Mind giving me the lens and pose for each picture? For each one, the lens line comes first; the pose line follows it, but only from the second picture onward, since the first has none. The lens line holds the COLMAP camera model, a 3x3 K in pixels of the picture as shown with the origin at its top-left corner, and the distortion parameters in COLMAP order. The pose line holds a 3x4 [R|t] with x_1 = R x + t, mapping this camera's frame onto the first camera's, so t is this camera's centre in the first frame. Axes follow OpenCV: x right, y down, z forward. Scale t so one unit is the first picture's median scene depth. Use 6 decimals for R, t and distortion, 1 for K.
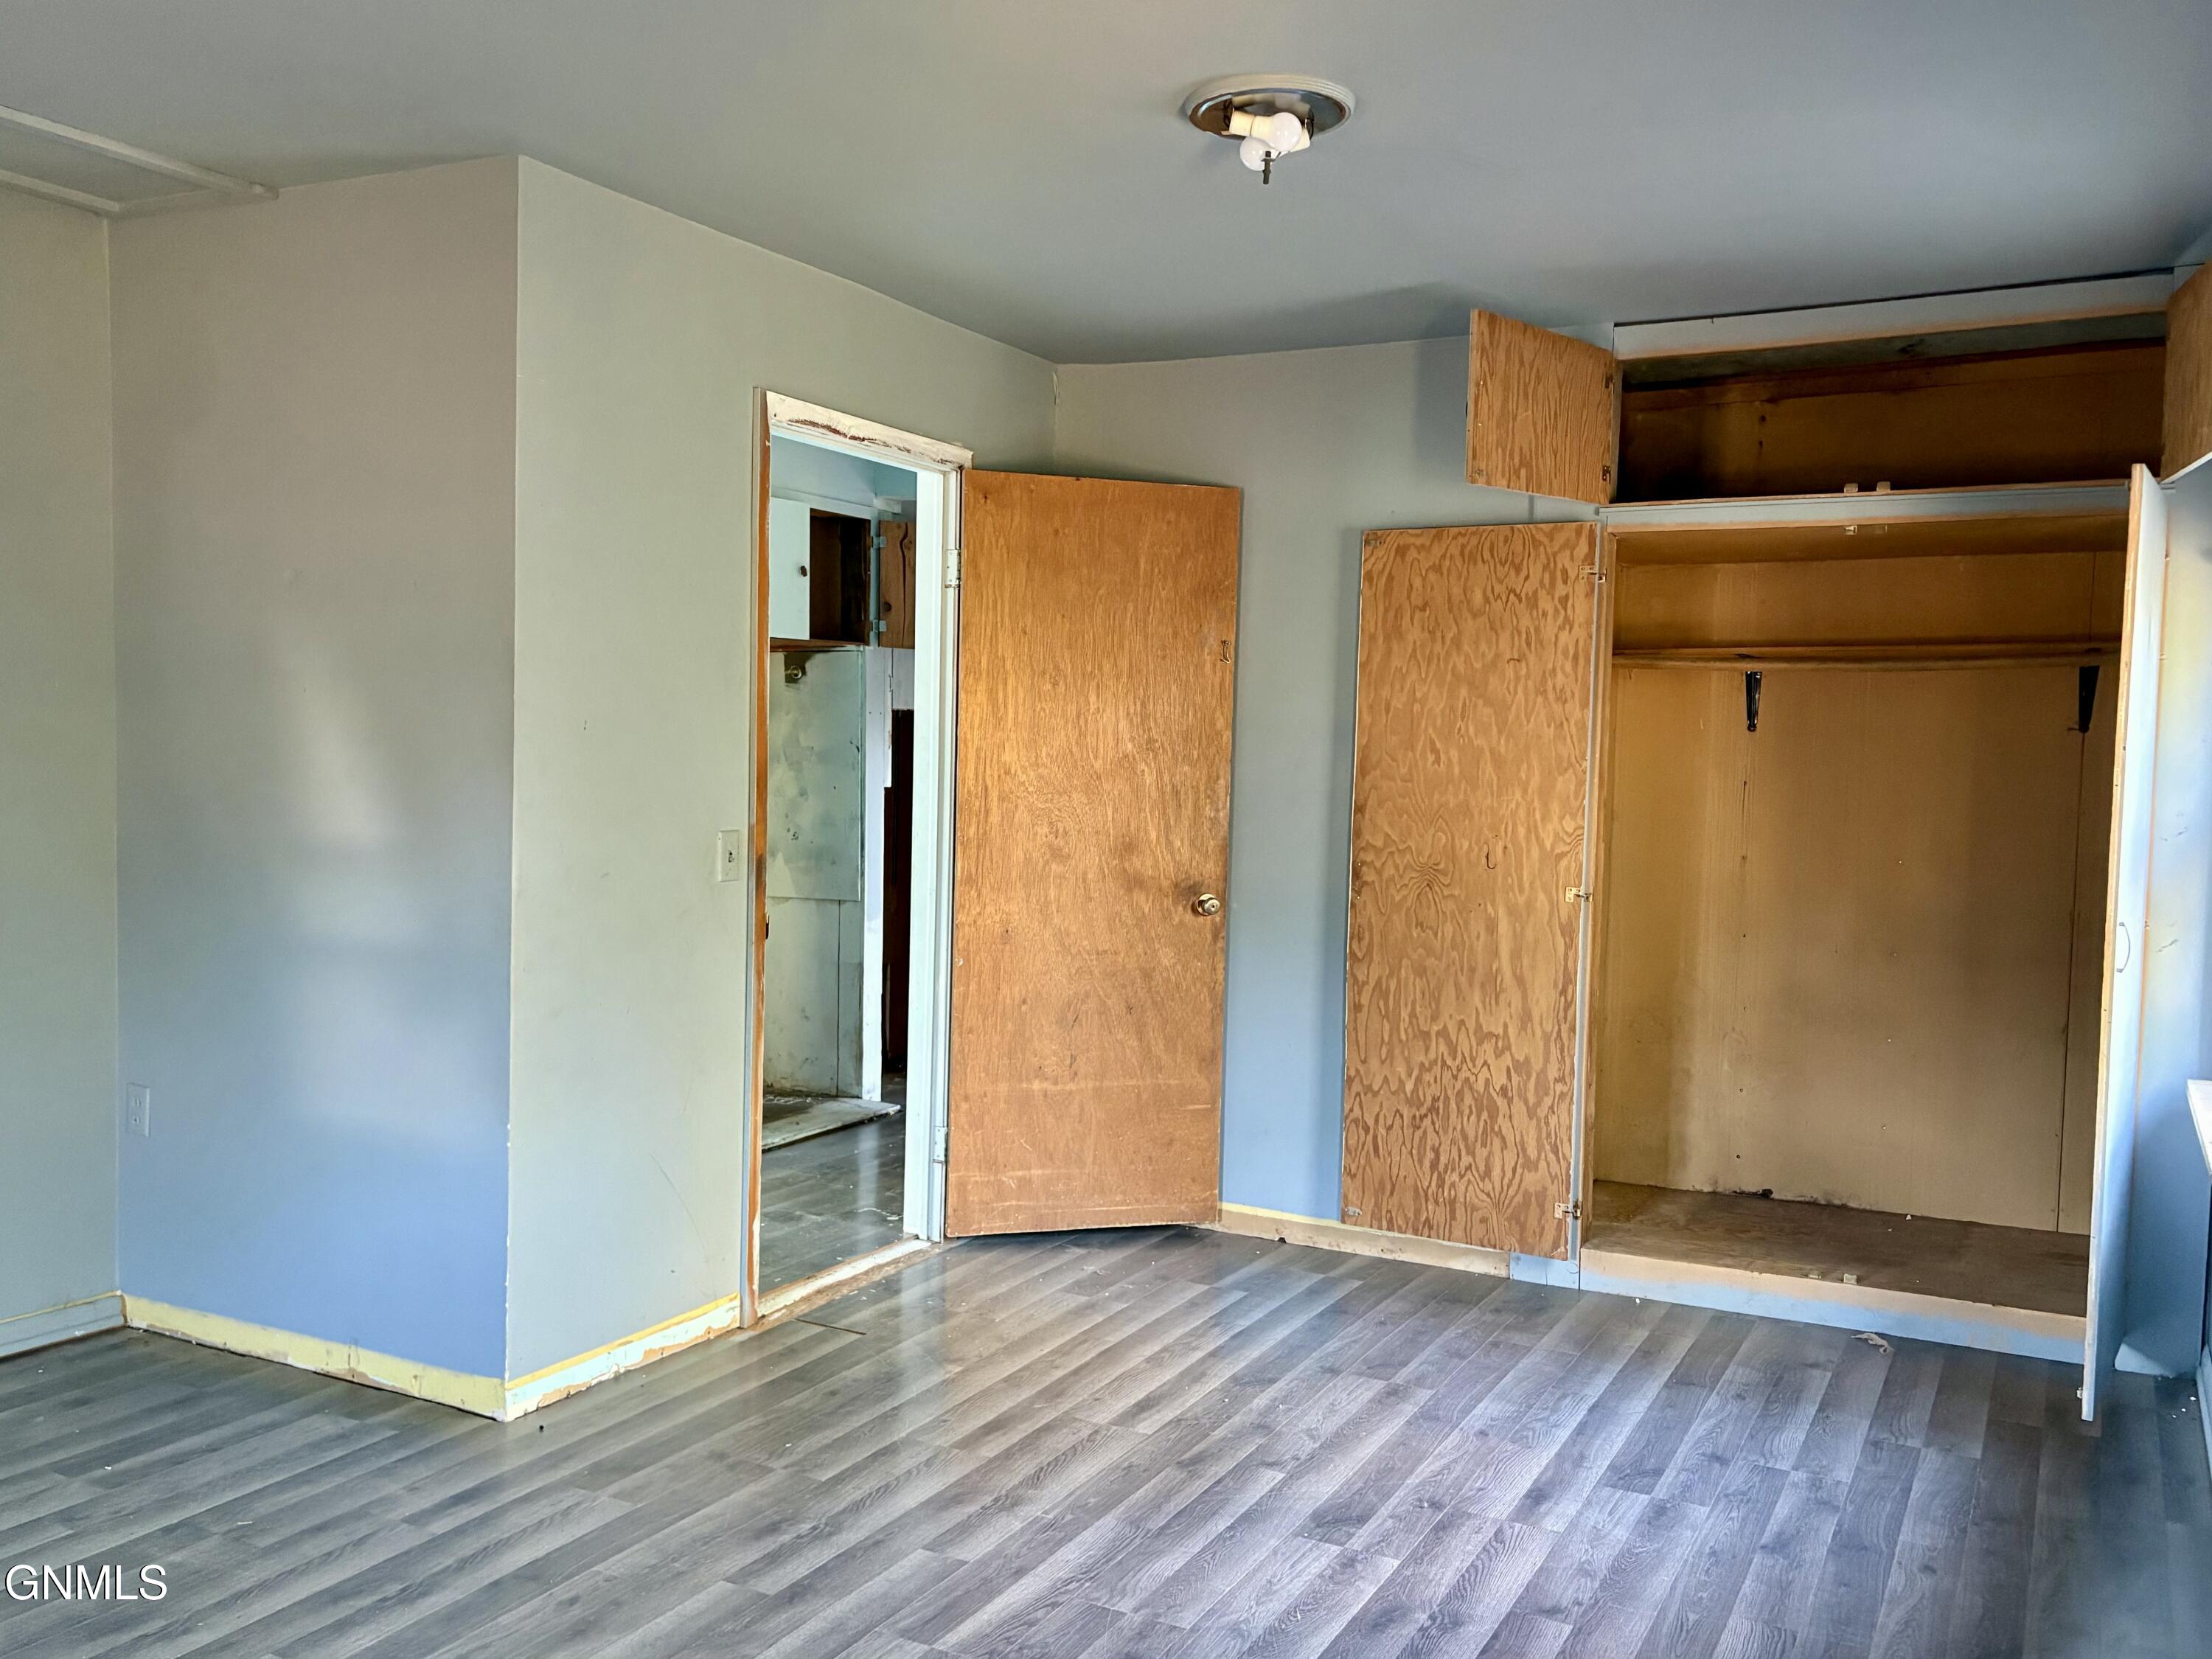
lens RADIAL K [[1844.7, 0, 1103.9], [0, 1844.7, 856.1], [0, 0, 1]] dist [0.021191, 0.002430]
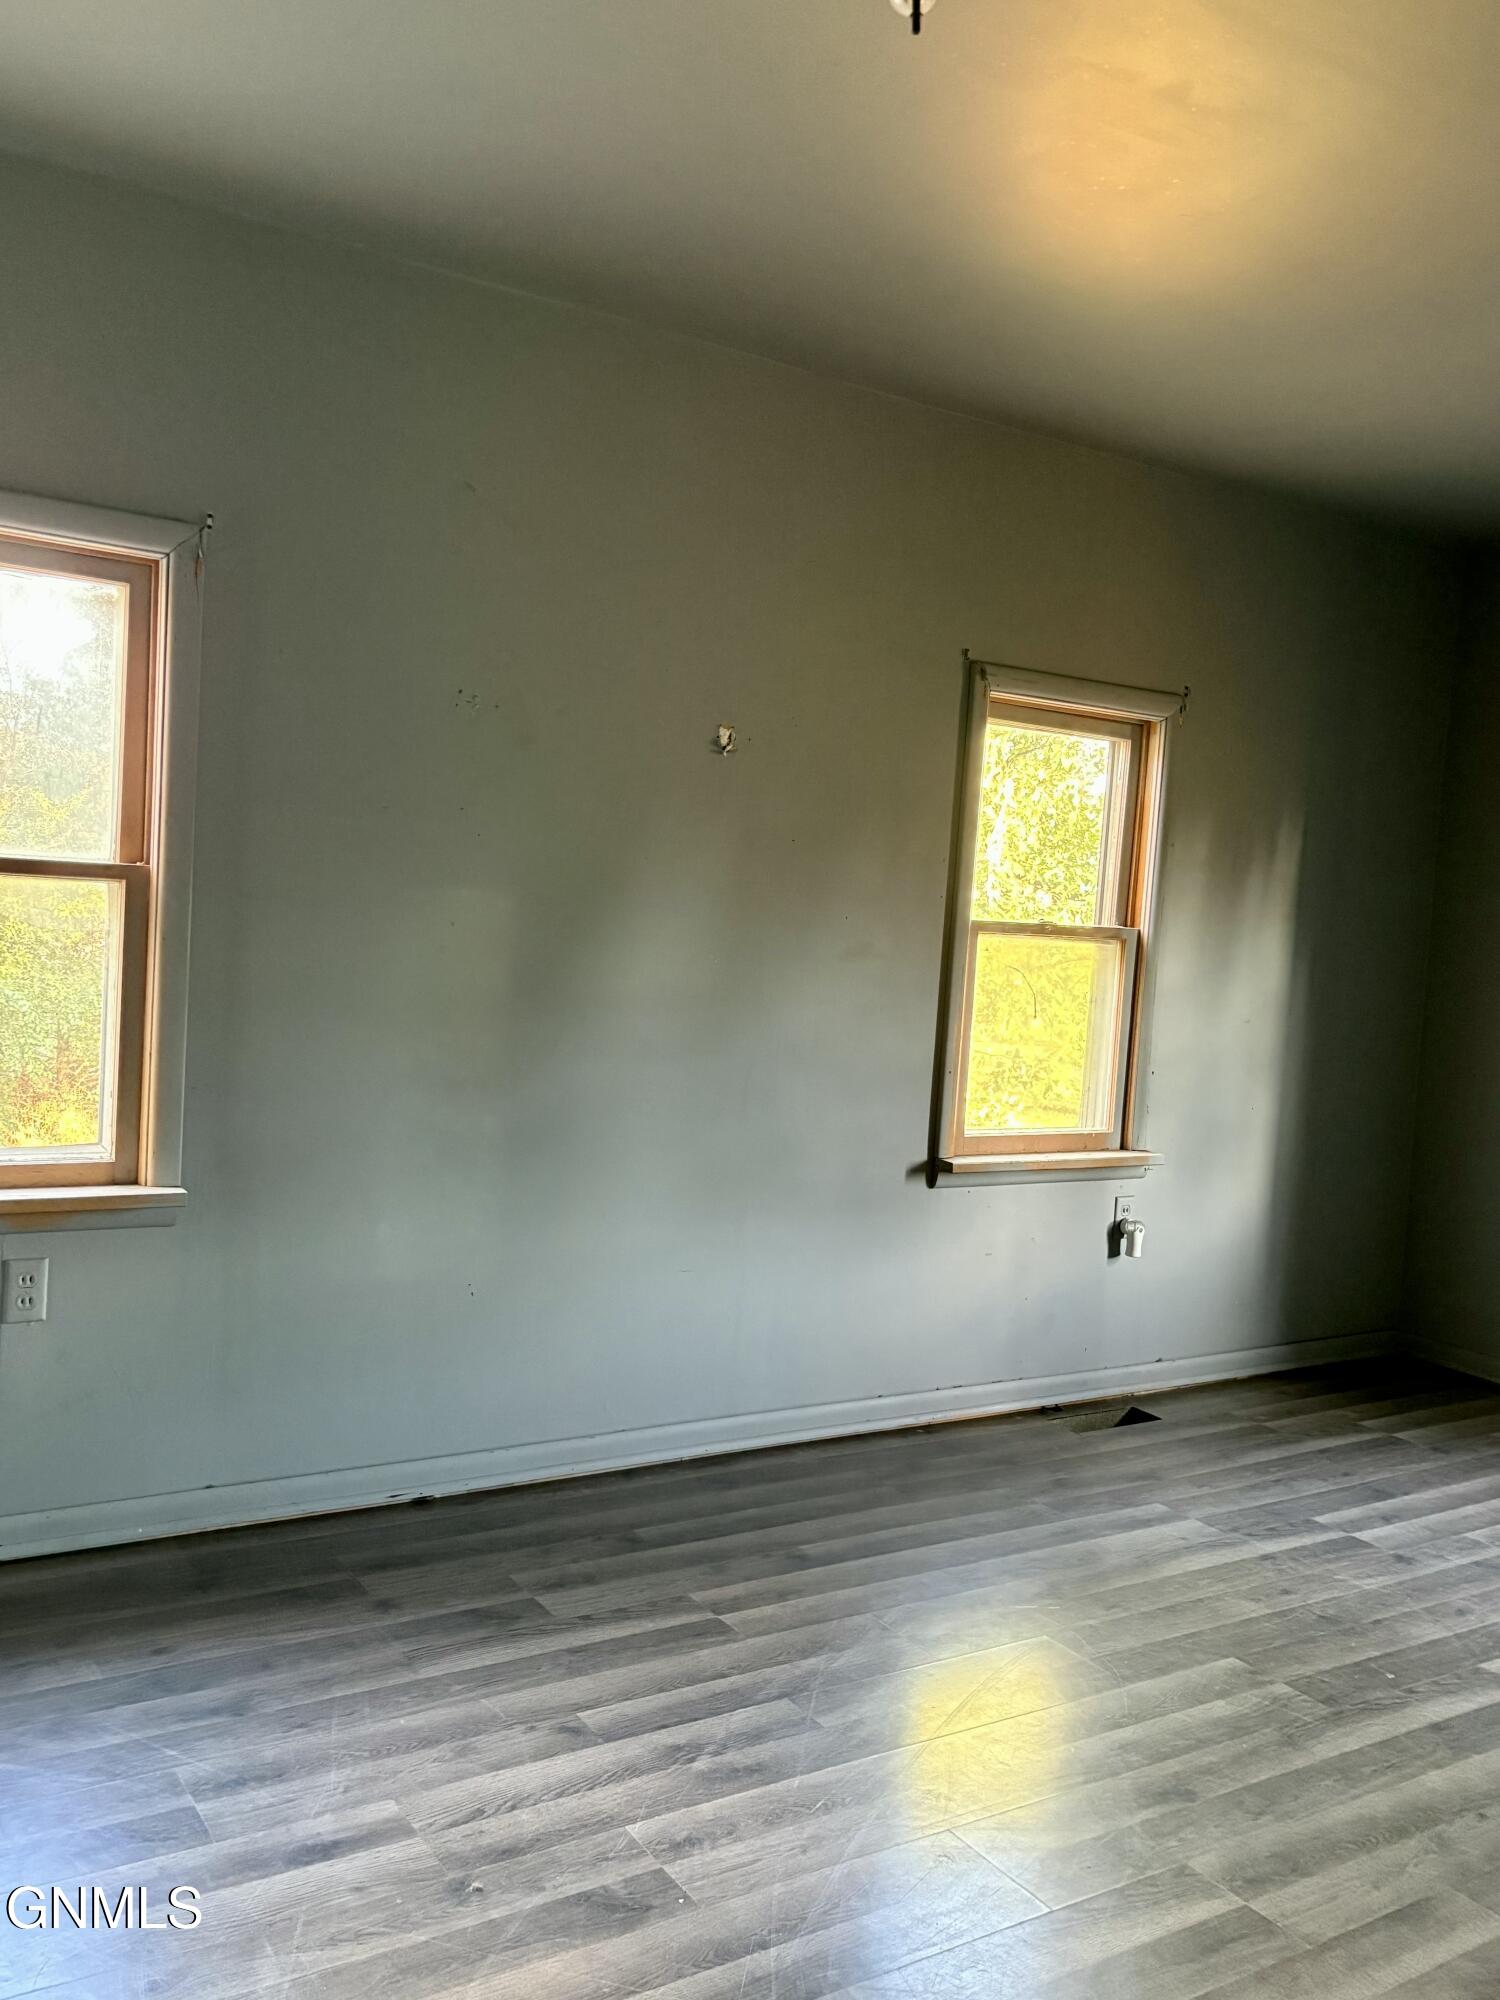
lens RADIAL K [[1667.9, 0, 764.1], [0, 1667.9, 1004.9], [0, 0, 1]] dist [0.021191, 0.002430]
pose [[-0.876897, -0.105845, 0.468880, -0.197610], [-0.054127, 0.990994, 0.122479, -0.068011], [-0.477621, 0.082023, -0.874729, 1.578897]]
